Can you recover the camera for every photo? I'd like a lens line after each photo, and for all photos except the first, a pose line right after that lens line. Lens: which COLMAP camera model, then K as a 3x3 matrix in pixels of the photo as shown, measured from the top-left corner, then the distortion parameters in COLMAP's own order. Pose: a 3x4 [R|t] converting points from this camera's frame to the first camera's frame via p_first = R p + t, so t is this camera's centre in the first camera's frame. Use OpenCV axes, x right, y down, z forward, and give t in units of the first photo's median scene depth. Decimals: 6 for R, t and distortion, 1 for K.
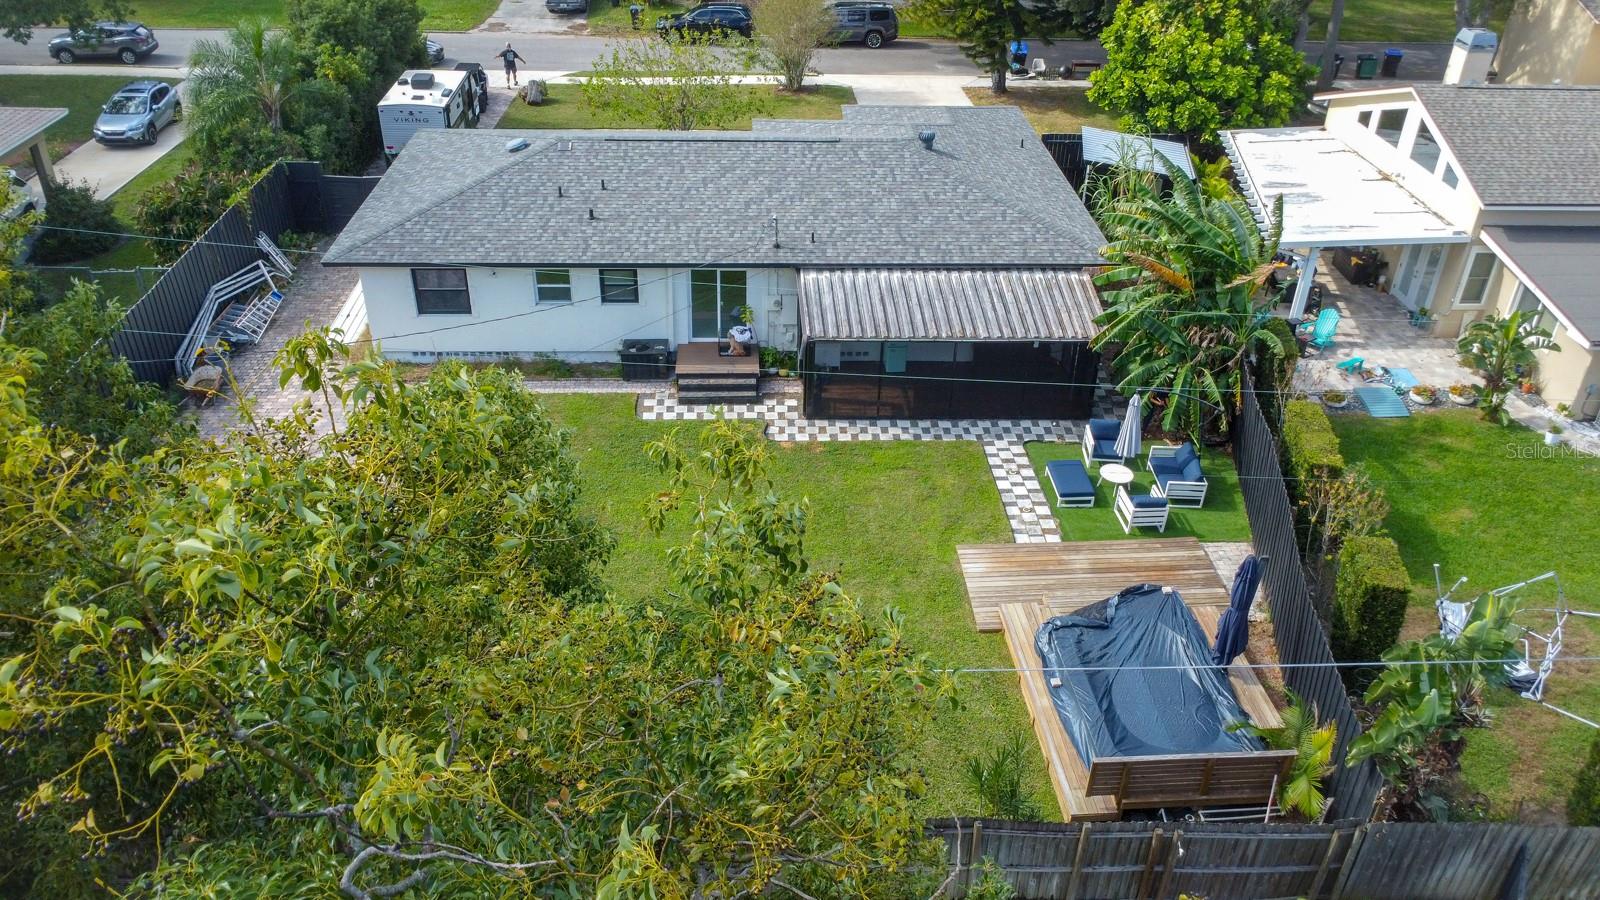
lens RADIAL K [[1205.8, 0, 800.0], [0, 1205.8, 450.0], [0, 0, 1]] dist [0.004569, -0.003823]
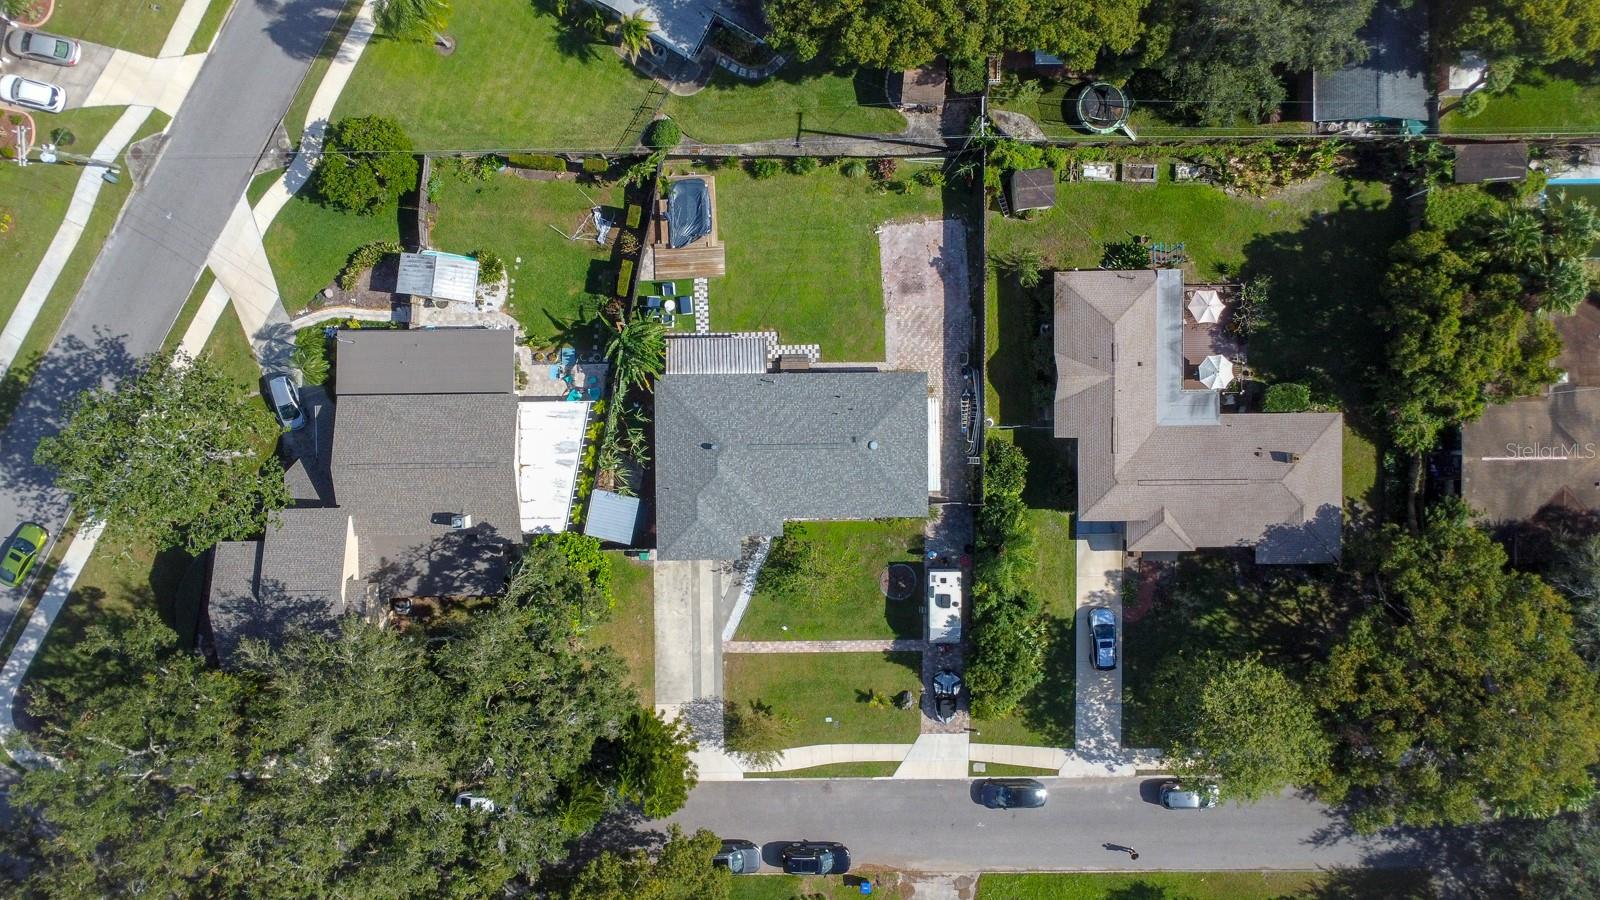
lens RADIAL K [[1205.8, 0, 800.0], [0, 1205.8, 450.0], [0, 0, 1]] dist [0.004569, -0.003823]
pose [[-0.999459, -0.027168, -0.018514, -0.033041], [0.000431, -0.573919, 0.818912, -2.617229], [-0.032874, 0.818461, 0.573621, -0.523468]]
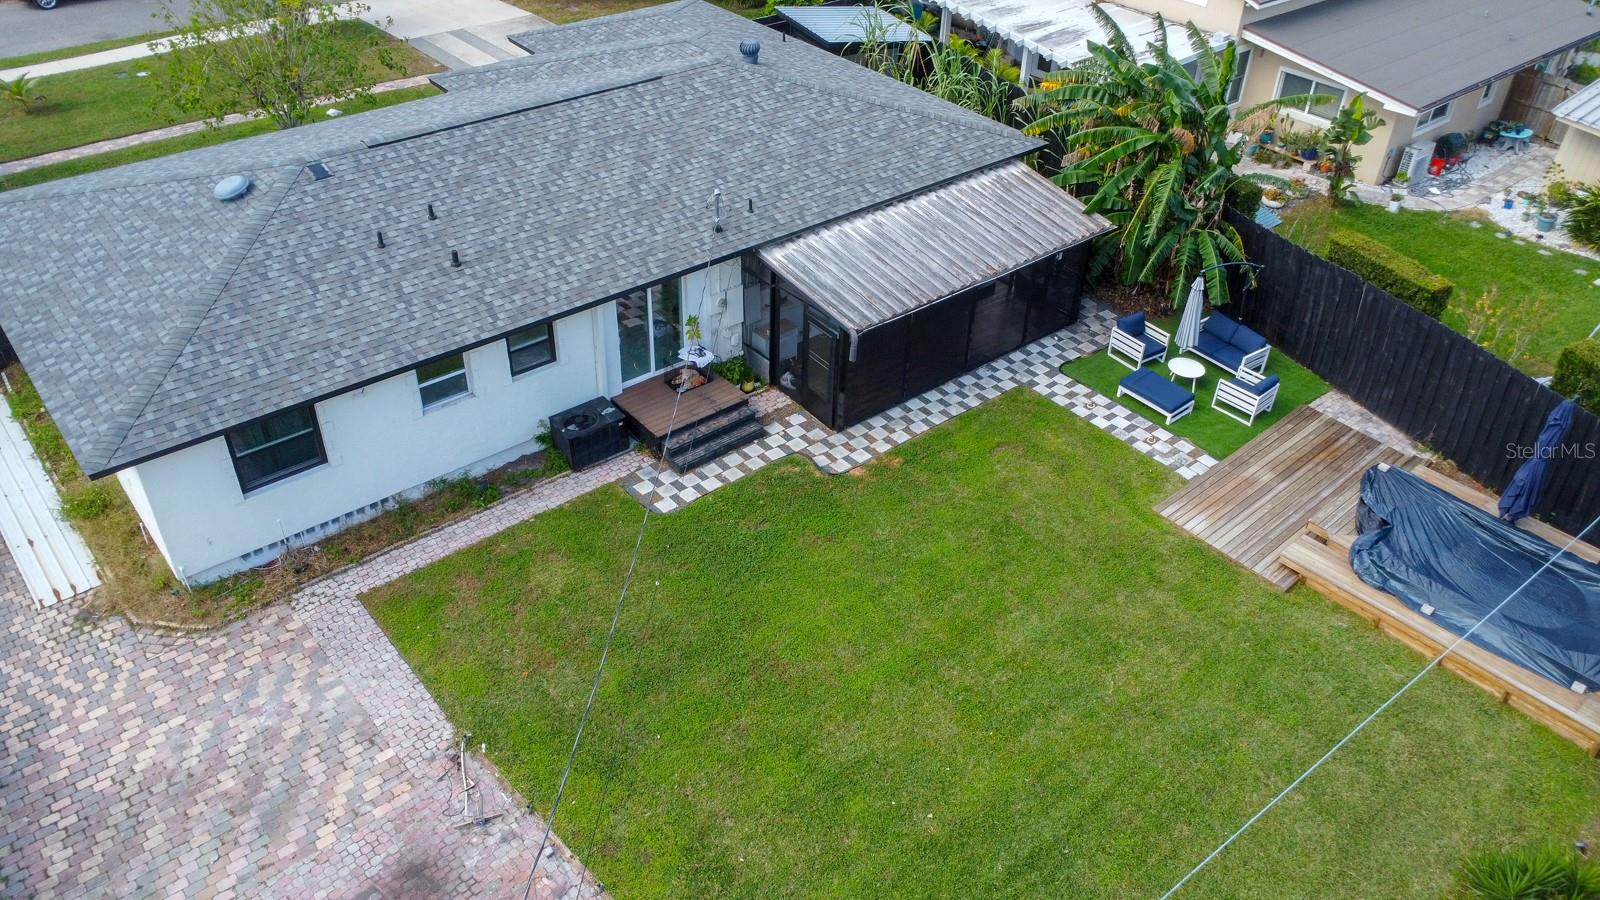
lens RADIAL K [[1205.8, 0, 800.0], [0, 1205.8, 450.0], [0, 0, 1]] dist [0.004569, -0.003823]
pose [[0.796739, -0.359279, 0.485928, -0.389085], [0.315551, 0.933095, 0.172515, -0.153965], [-0.515398, 0.015885, 0.856804, 0.336575]]
